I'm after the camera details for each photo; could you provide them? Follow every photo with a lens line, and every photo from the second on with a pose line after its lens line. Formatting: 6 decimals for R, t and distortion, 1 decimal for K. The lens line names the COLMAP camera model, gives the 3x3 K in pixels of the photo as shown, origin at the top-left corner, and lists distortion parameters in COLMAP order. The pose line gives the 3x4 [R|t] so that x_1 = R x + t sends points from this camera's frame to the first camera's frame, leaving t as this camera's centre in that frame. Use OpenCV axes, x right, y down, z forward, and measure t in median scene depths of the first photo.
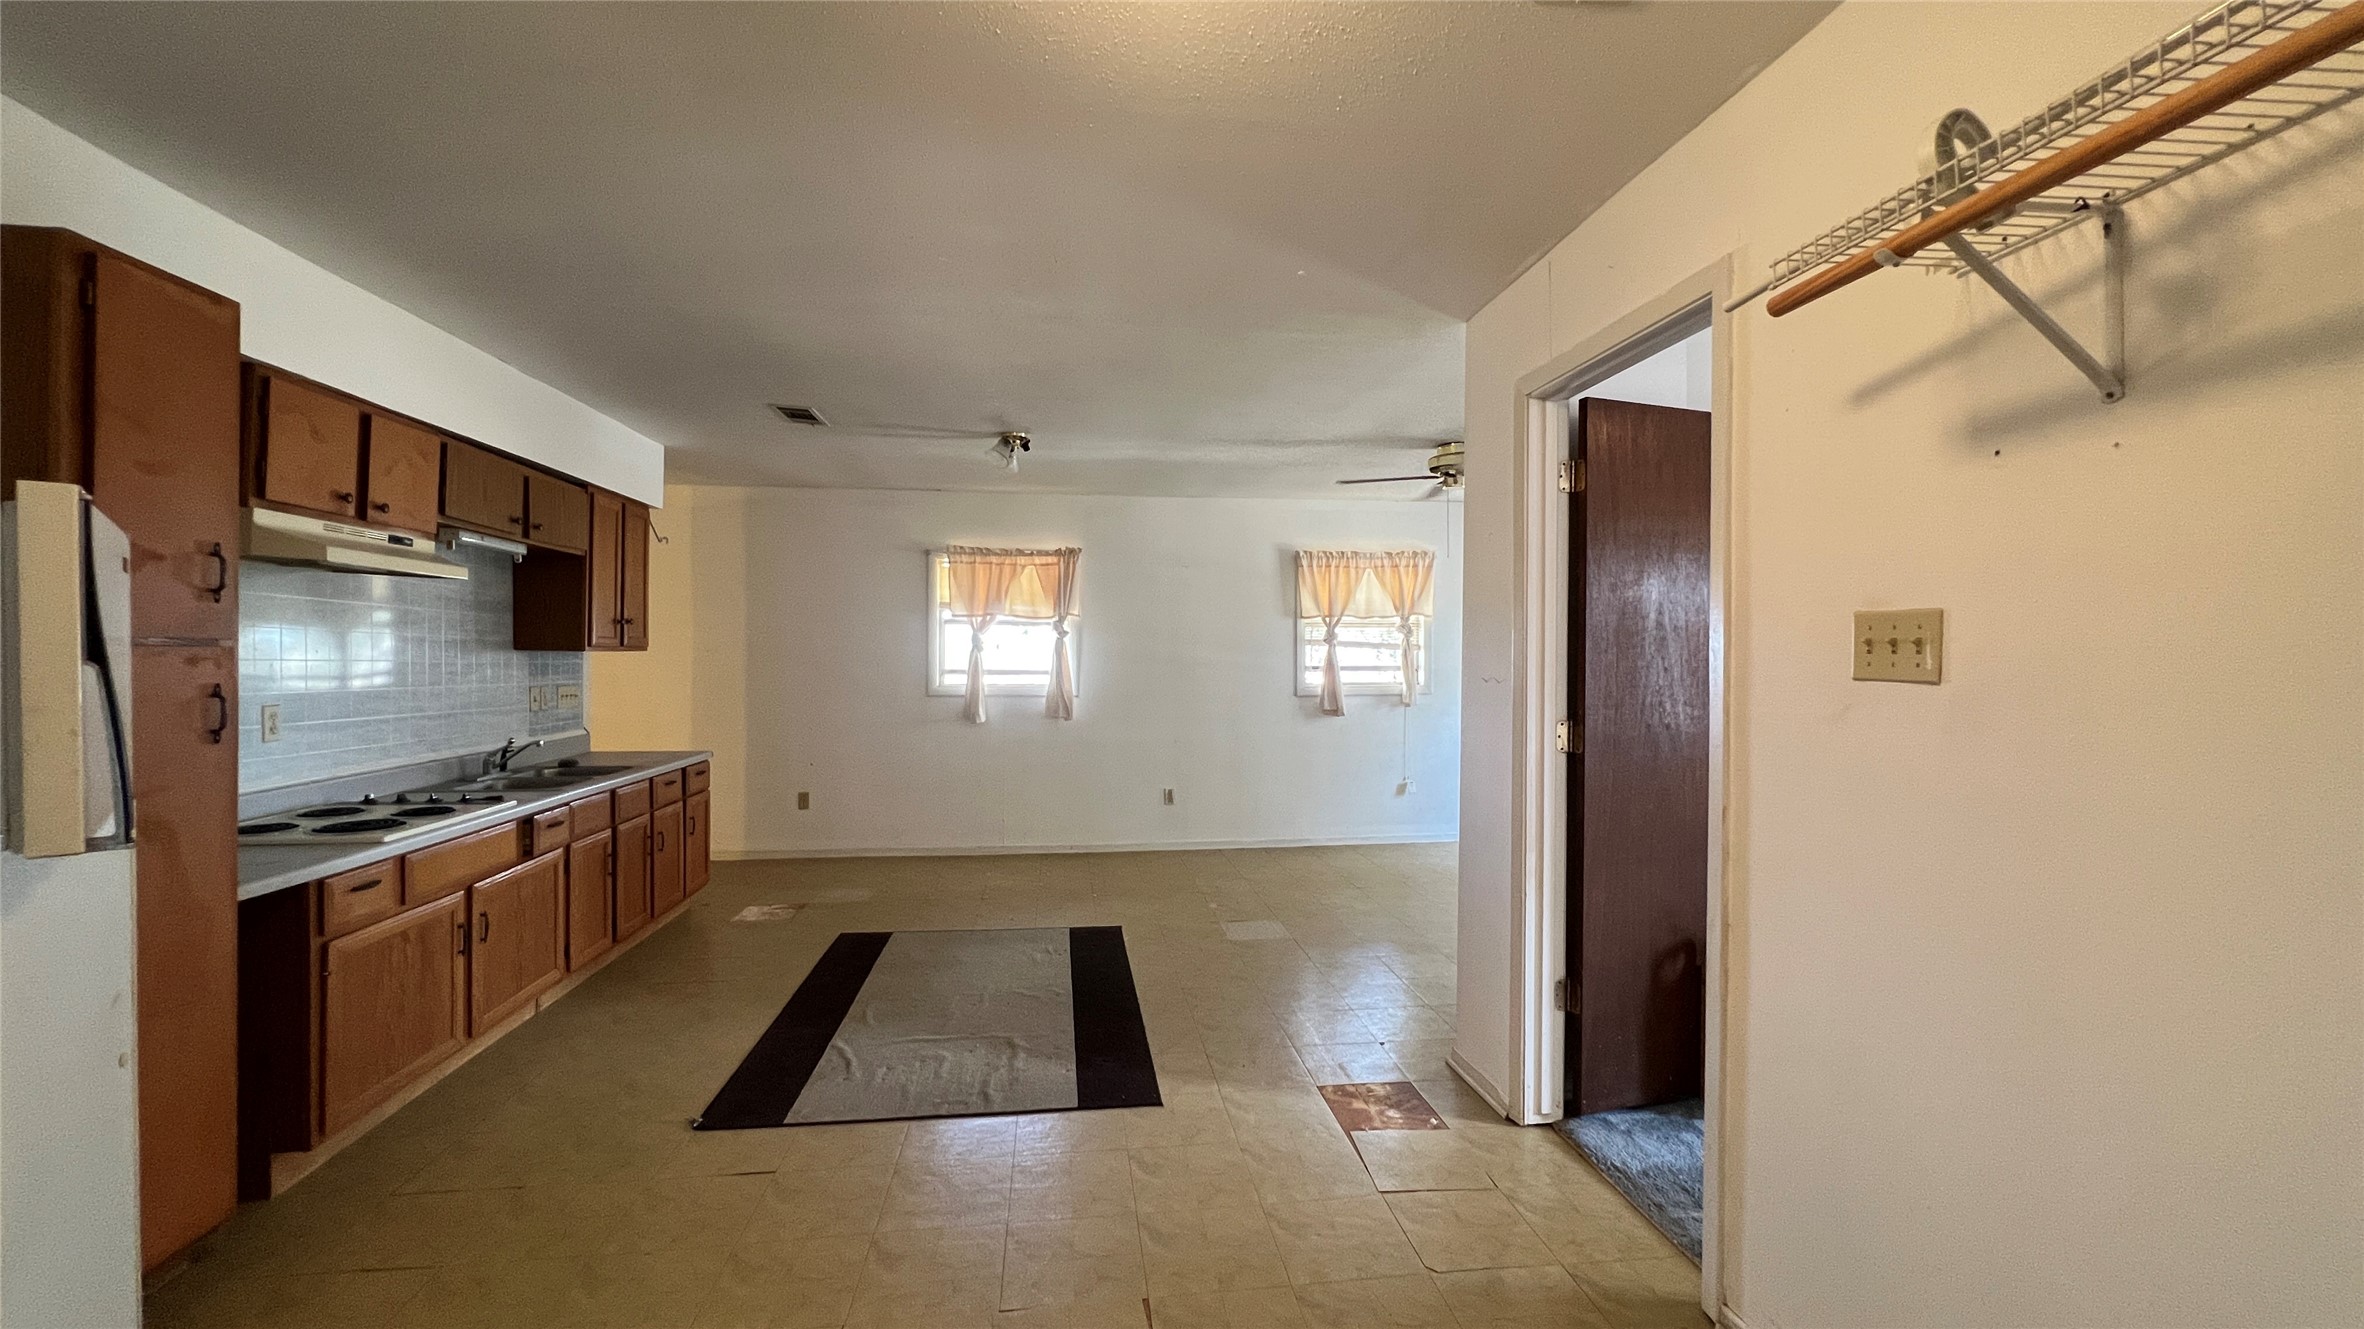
lens RADIAL K [[950.9, 0, 1179.2], [0, 950.9, 662.7], [0, 0, 1]] dist [-0.006333, 0.001714]
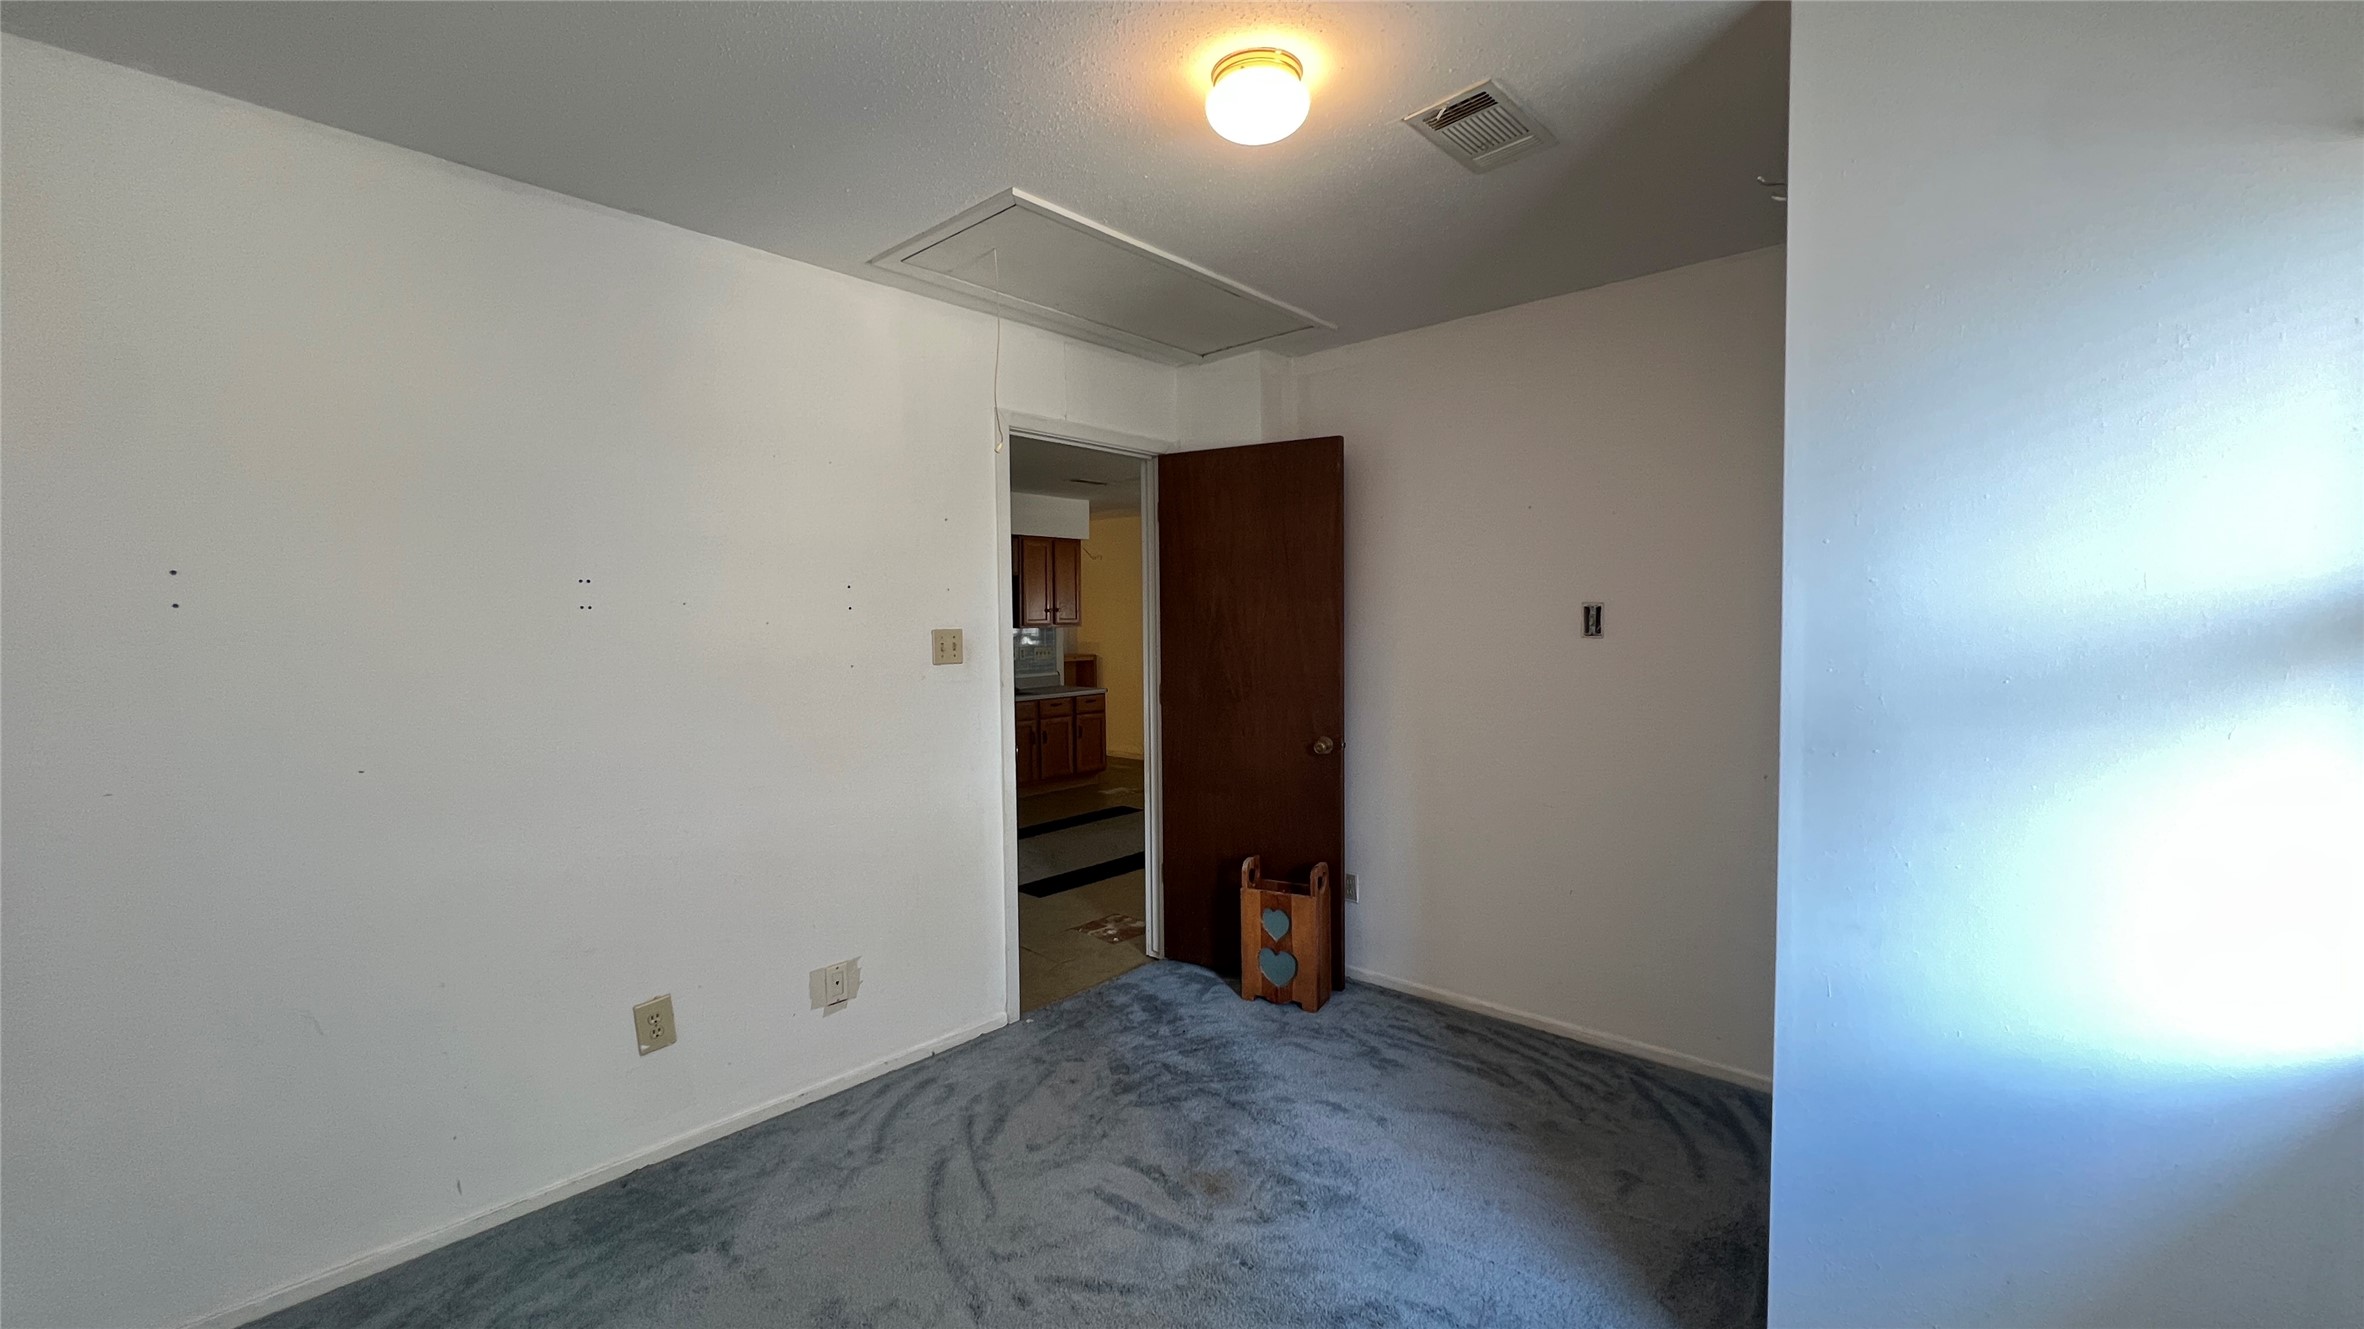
lens RADIAL K [[950.9, 0, 1182.5], [0, 950.9, 662.0], [0, 0, 1]] dist [-0.006333, 0.001714]
pose [[0.638606, 0.019711, -0.769281, 1.387804], [0.021065, 0.998850, 0.043080, -0.030282], [0.769246, -0.043716, 0.637456, 0.105861]]
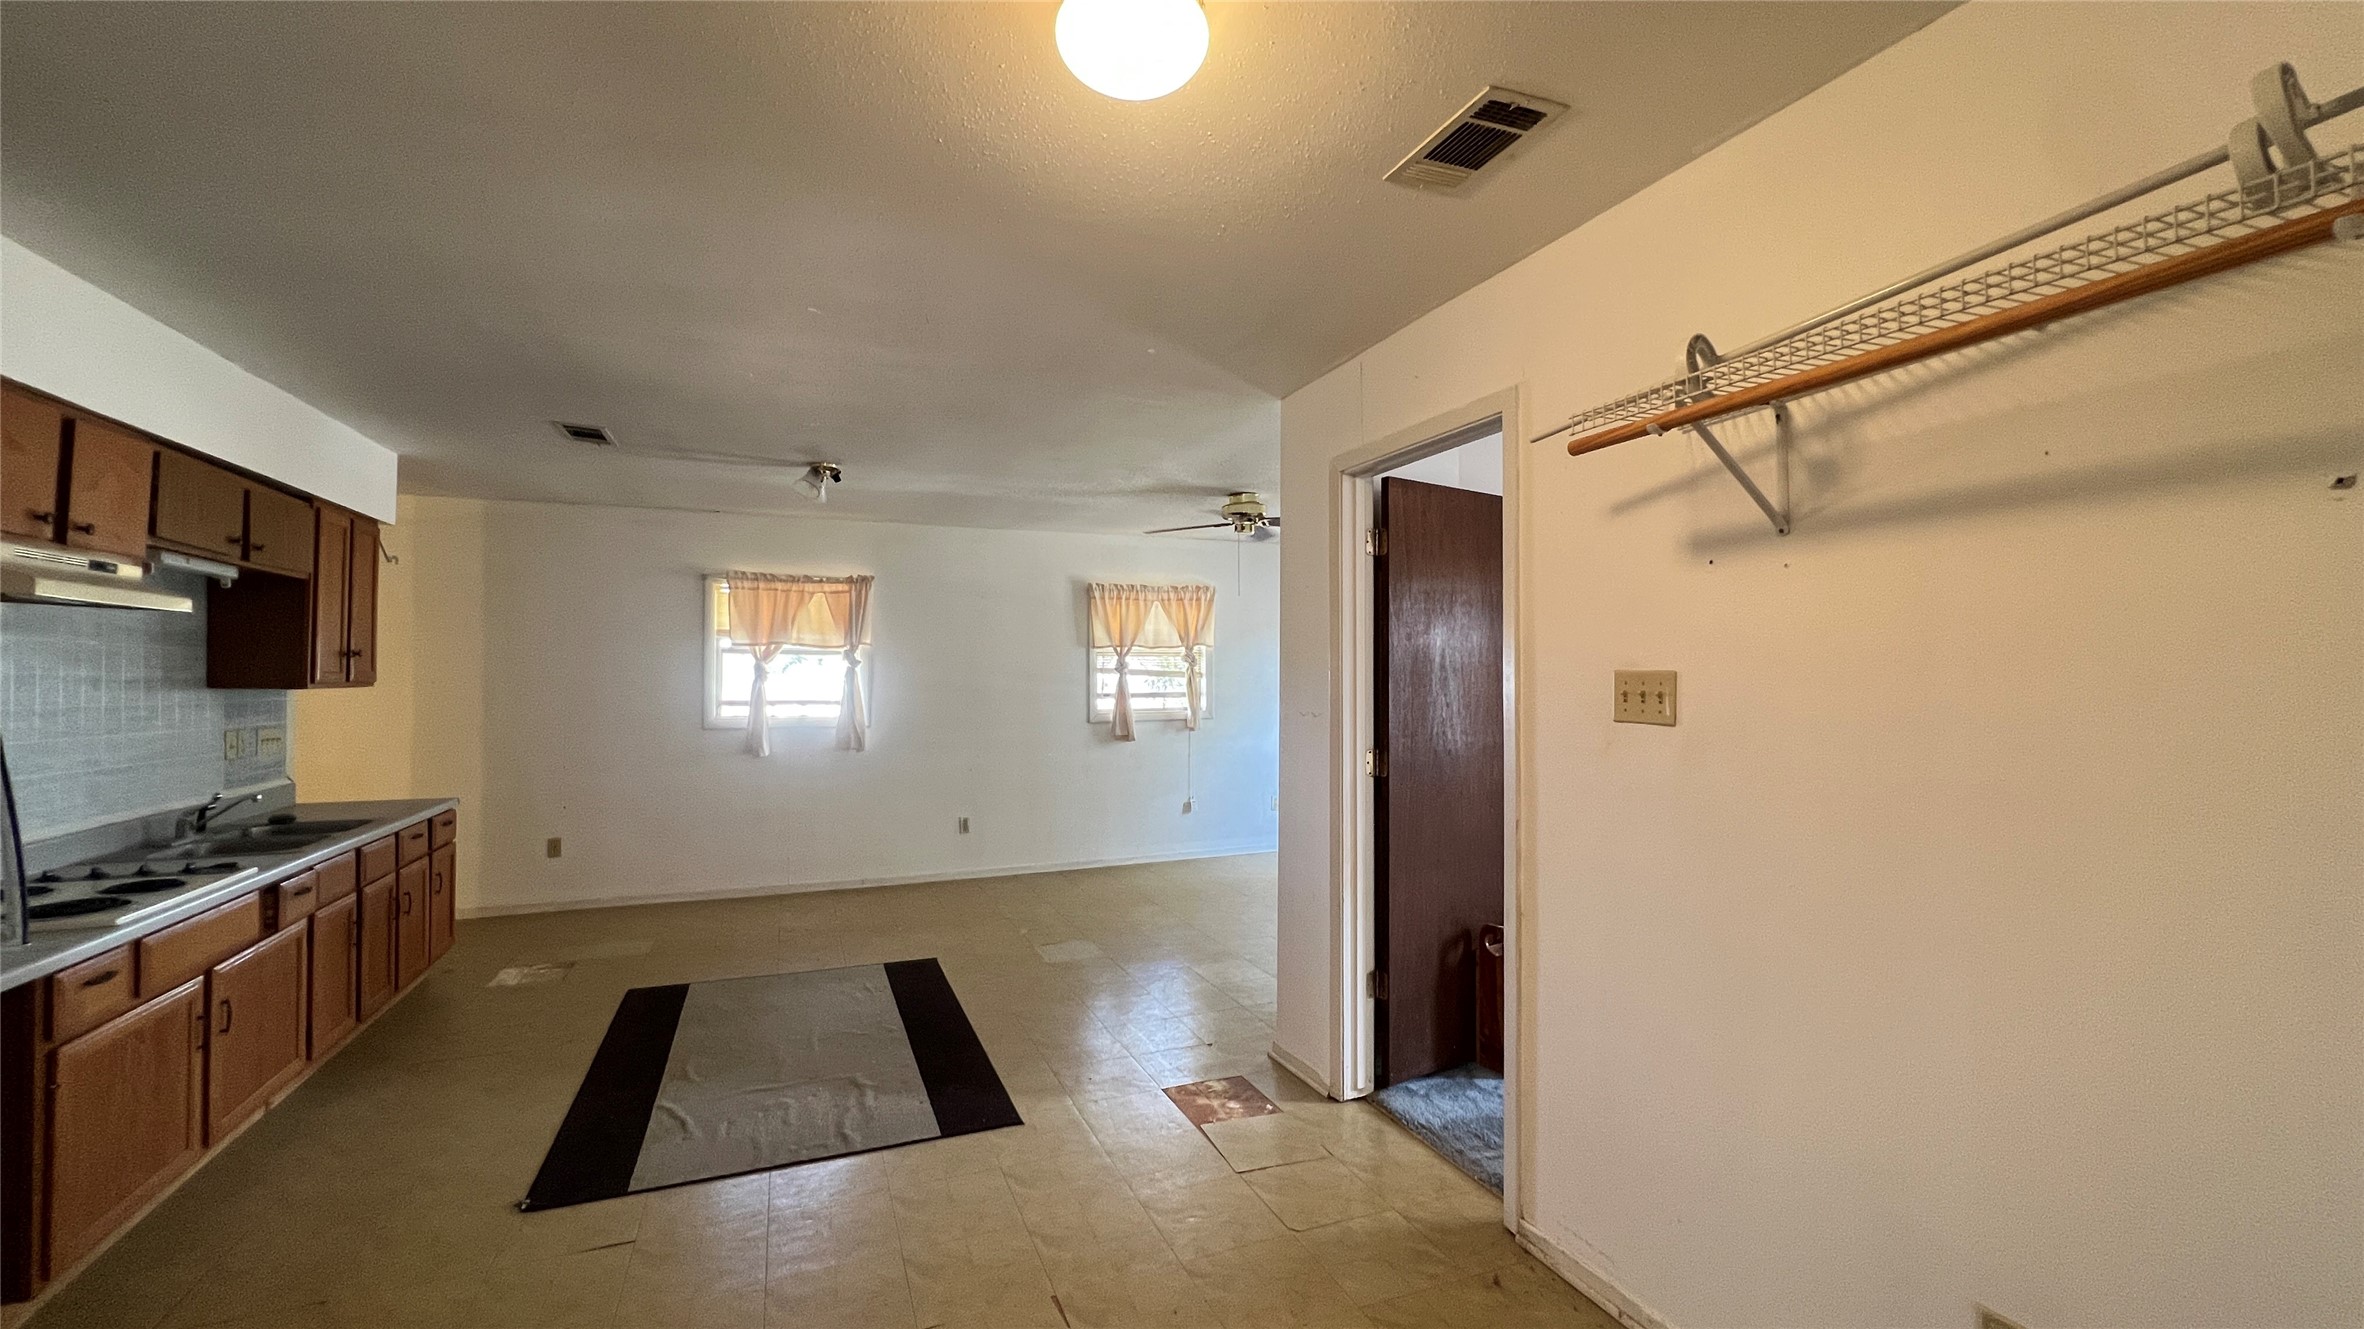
lens RADIAL K [[950.9, 0, 1179.7], [0, 950.9, 663.2], [0, 0, 1]] dist [-0.006333, 0.001714]
pose [[0.965564, -0.000588, 0.260166, -0.117795], [0.005637, 0.999810, -0.018660, -0.022397], [-0.260106, 0.019484, 0.965384, -0.067353]]
